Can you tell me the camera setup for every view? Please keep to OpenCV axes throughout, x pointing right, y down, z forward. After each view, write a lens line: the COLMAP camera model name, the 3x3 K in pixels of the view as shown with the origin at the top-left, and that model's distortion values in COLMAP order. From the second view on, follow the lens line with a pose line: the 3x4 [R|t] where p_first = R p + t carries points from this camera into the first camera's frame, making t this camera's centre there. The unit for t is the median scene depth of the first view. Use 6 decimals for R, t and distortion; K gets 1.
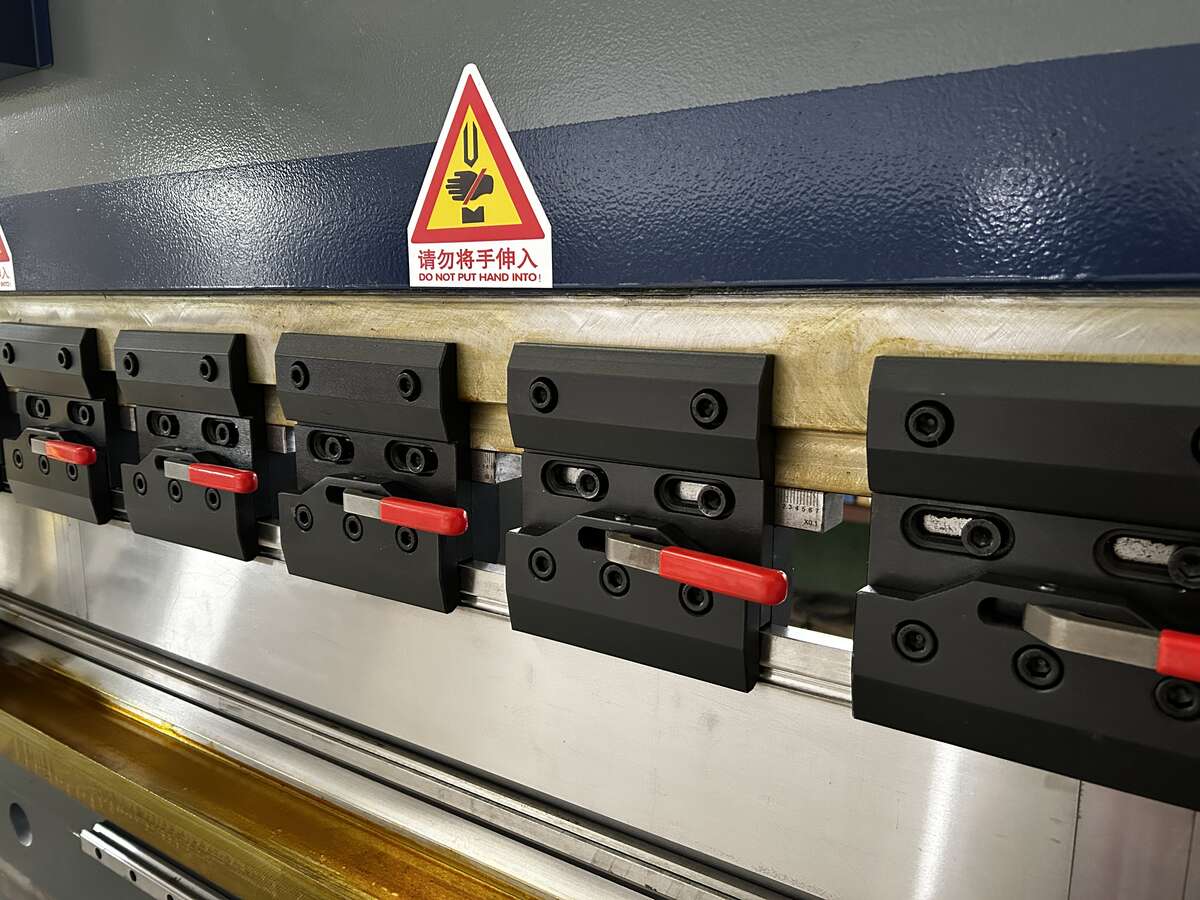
lens RADIAL K [[919.9, 0, 603.2], [0, 919.9, 447.5], [0, 0, 1]] dist [0.004672, 0.001473]
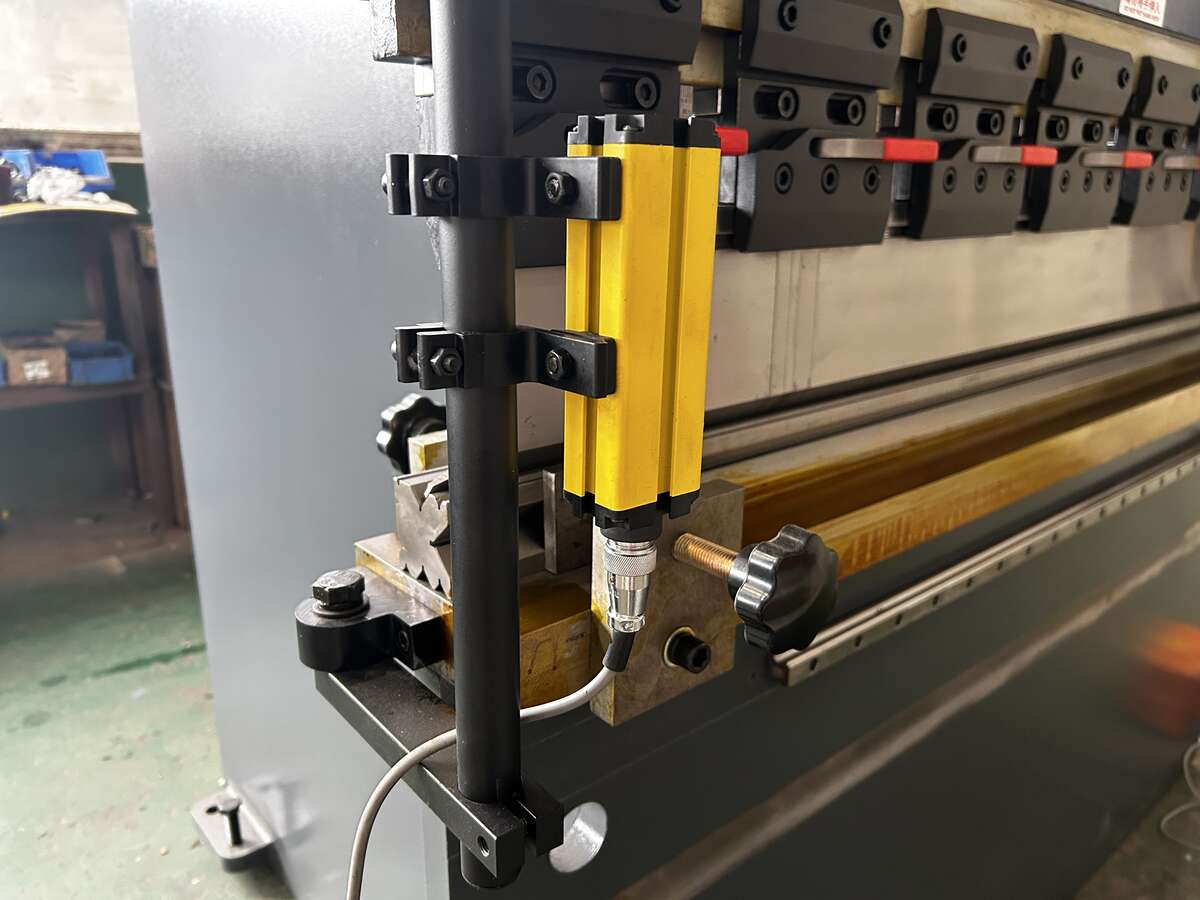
lens RADIAL K [[919.9, 0, 598.9], [0, 919.9, 448.1], [0, 0, 1]] dist [0.004672, 0.001473]
pose [[0.247150, -0.273557, 0.929561, -2.253936], [0.142742, 0.959134, 0.244308, 0.029054], [-0.958406, 0.072307, 0.276098, 1.577020]]
